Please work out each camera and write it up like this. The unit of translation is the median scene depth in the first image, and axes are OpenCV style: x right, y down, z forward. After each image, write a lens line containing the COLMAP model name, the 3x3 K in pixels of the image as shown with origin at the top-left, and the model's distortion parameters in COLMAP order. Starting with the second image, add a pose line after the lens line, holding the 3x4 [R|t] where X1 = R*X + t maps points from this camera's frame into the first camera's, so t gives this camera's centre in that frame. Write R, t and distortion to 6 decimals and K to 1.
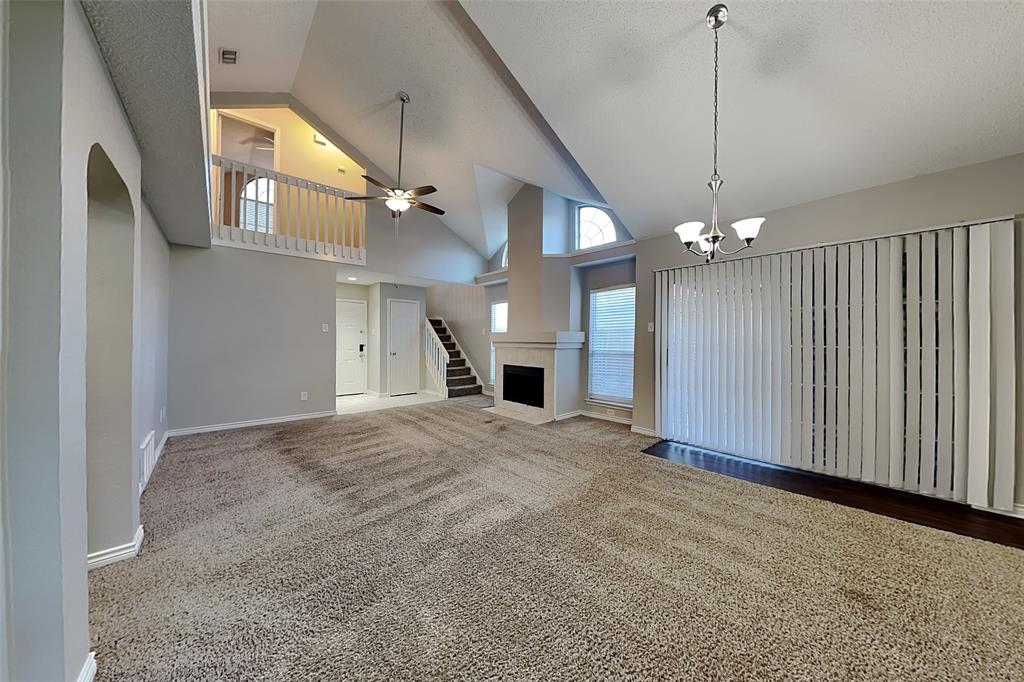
lens RADIAL K [[342.3, 0, 512.0], [0, 342.3, 341.0], [0, 0, 1]] dist [-0.000968, -0.000045]
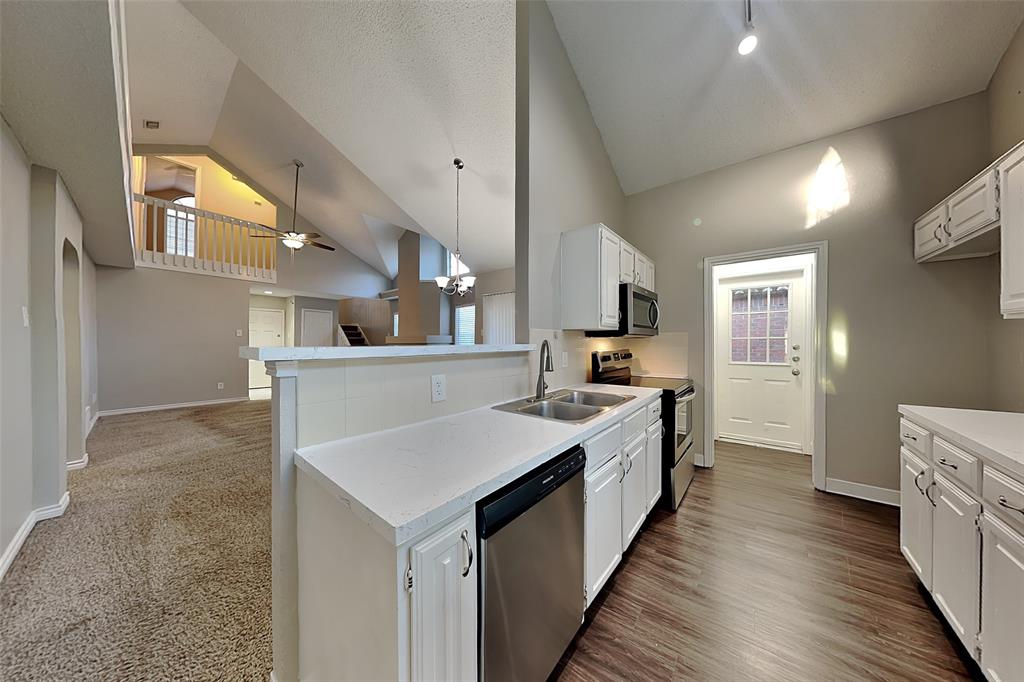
lens RADIAL K [[304.3, 0, 509.2], [0, 304.3, 348.2], [0, 0, 1]] dist [0.000181, 0.000029]
pose [[0.986268, -0.000987, 0.165152, 0.274438], [0.000092, 0.999985, 0.005423, 0.021105], [-0.165155, -0.005333, 0.986253, -0.311552]]
